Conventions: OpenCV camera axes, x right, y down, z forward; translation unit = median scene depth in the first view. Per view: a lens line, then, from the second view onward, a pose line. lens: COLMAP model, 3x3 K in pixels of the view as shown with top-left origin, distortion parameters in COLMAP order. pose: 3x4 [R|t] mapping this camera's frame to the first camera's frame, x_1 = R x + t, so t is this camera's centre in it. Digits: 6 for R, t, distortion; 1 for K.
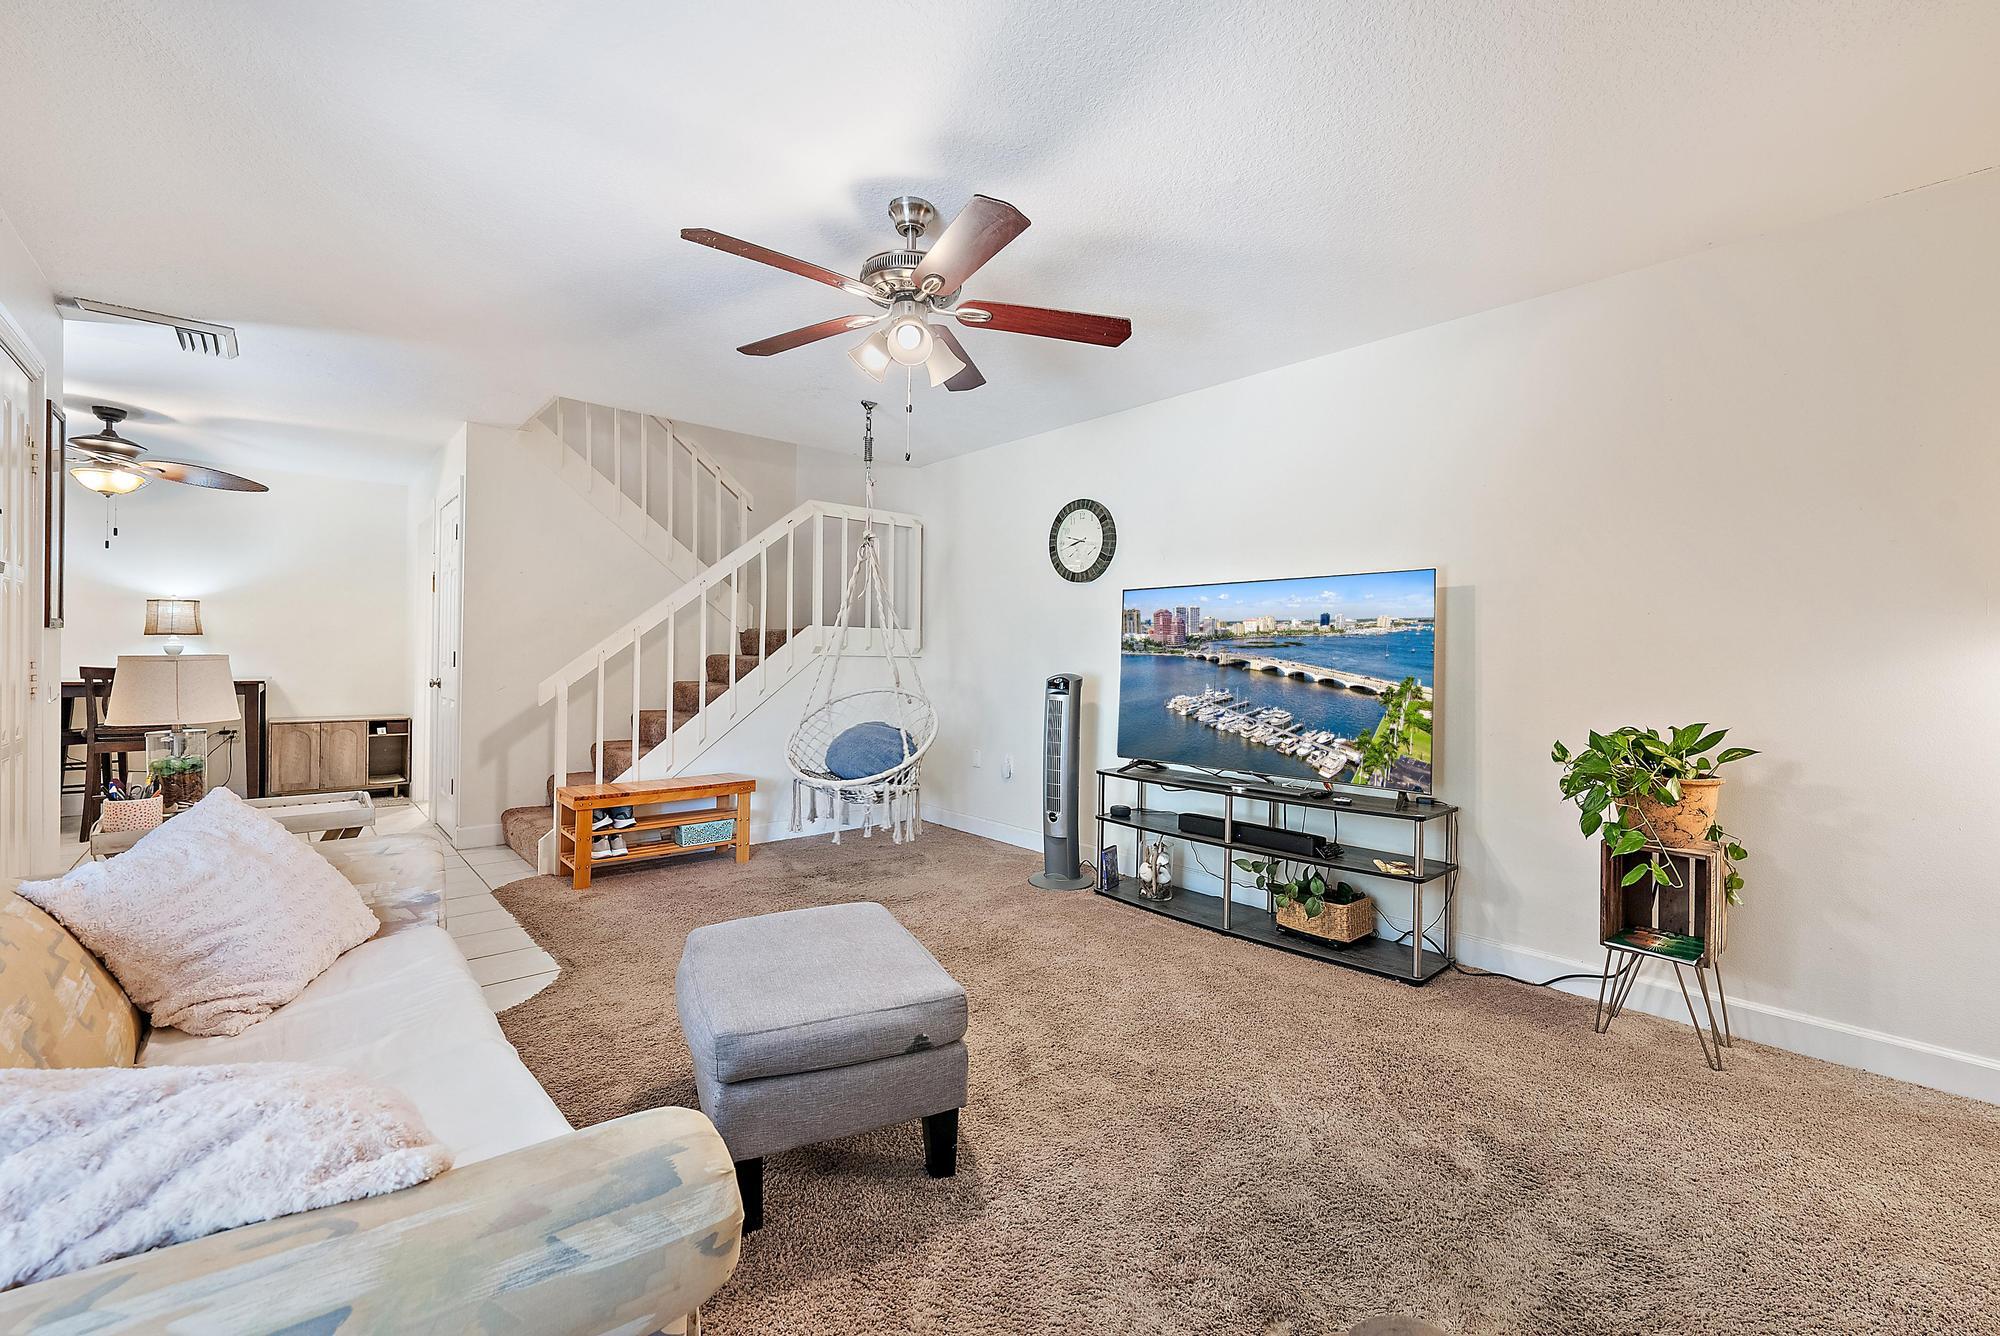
lens RADIAL K [[827.1, 0, 1000.0], [0, 827.1, 668.0], [0, 0, 1]] dist [0.000638, 0.000112]
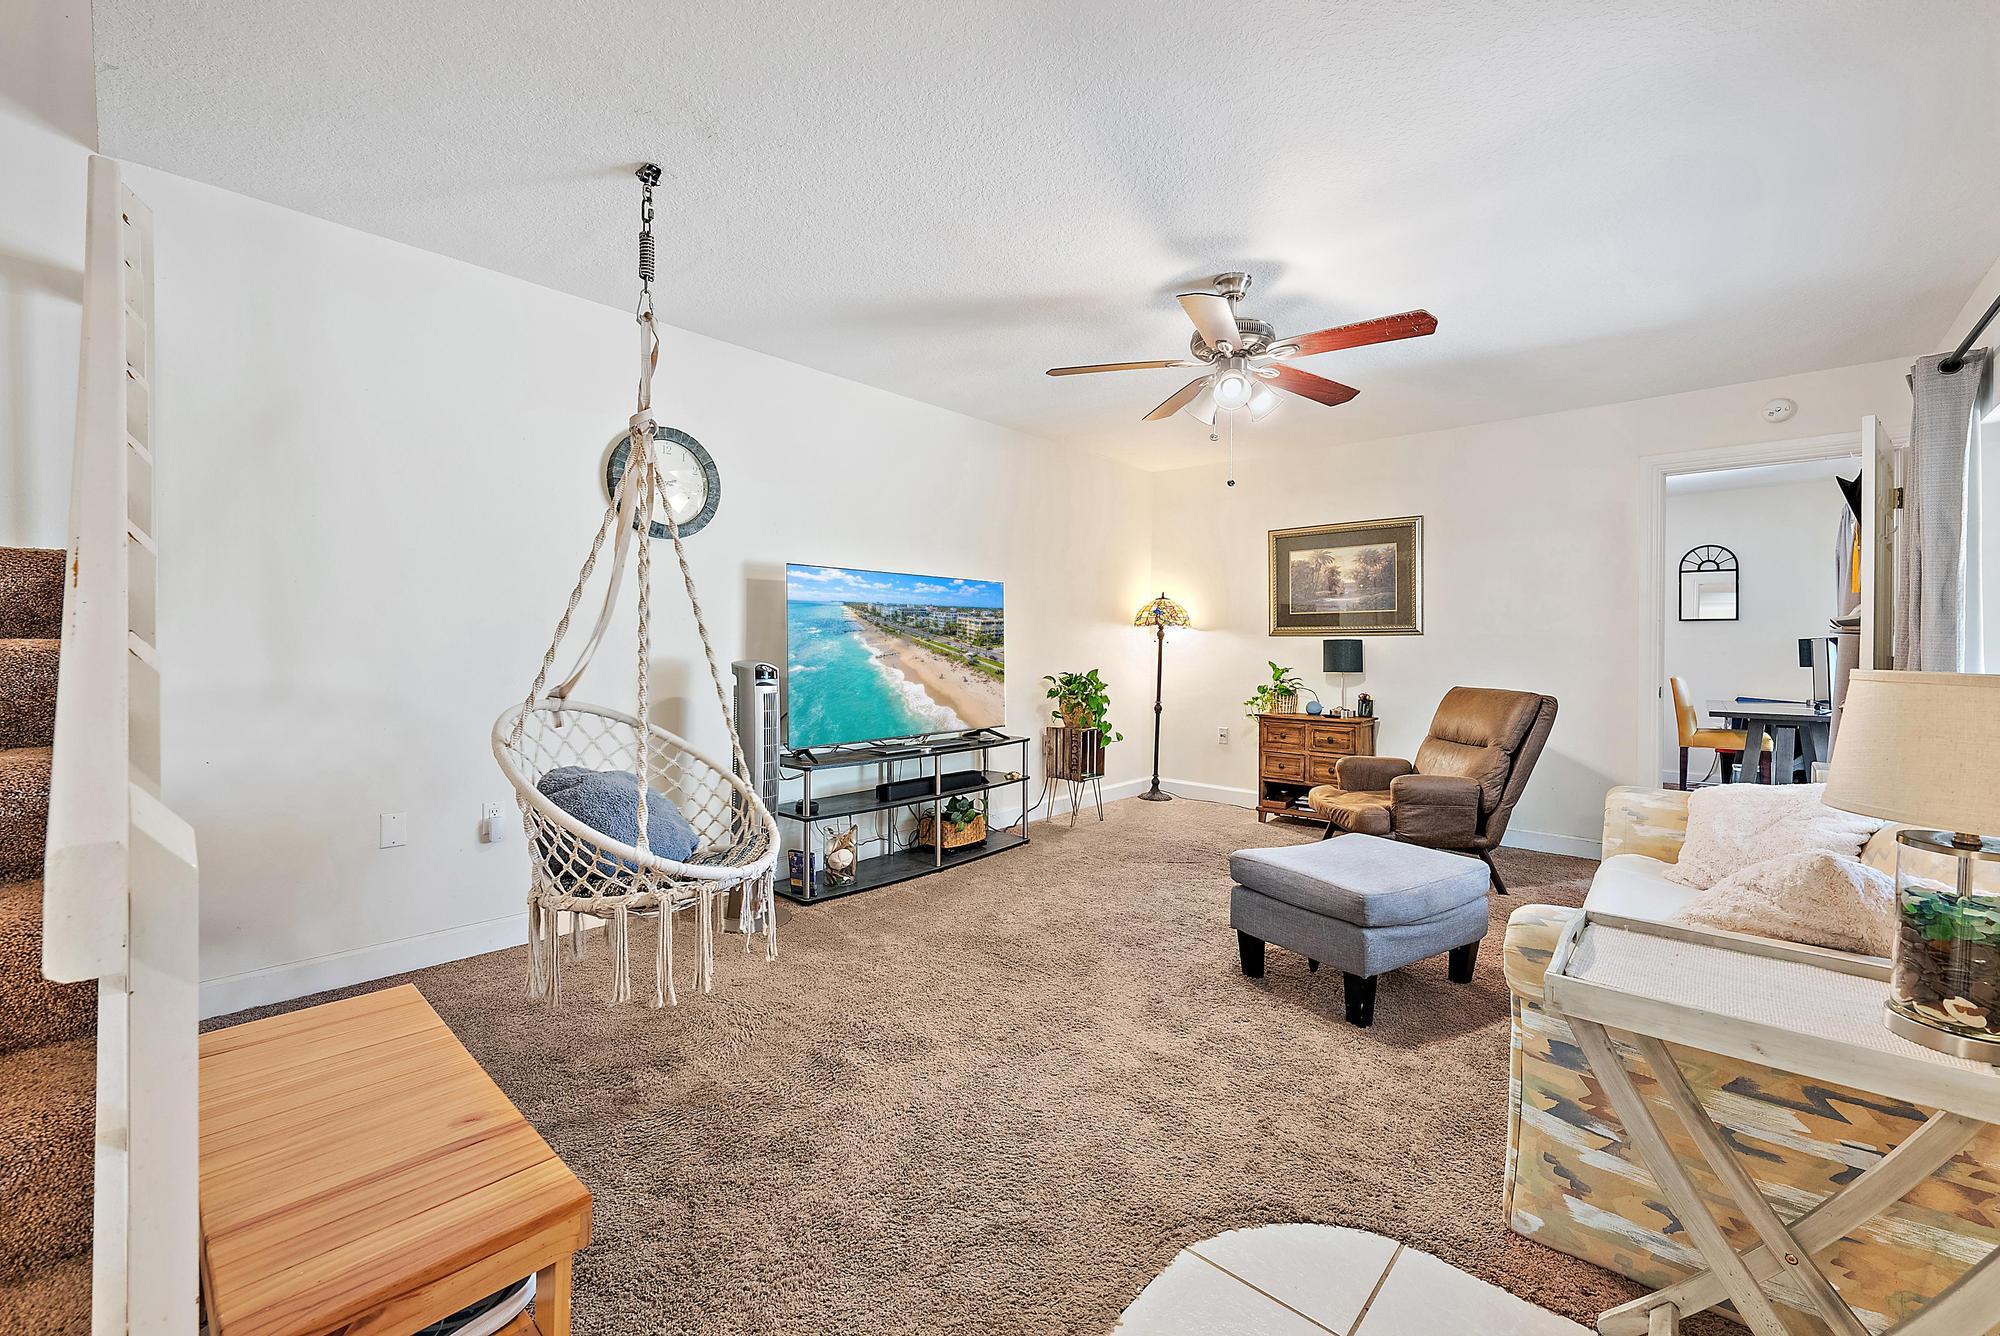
lens RADIAL K [[814.1, 0, 1003.9], [0, 814.1, 647.4], [0, 0, 1]] dist [-0.000343, -0.000022]
pose [[-0.103793, -0.017977, 0.994436, -0.864969], [0.003567, 0.999823, 0.018447, -0.021963], [-0.994593, 0.005462, -0.103711, 0.986028]]
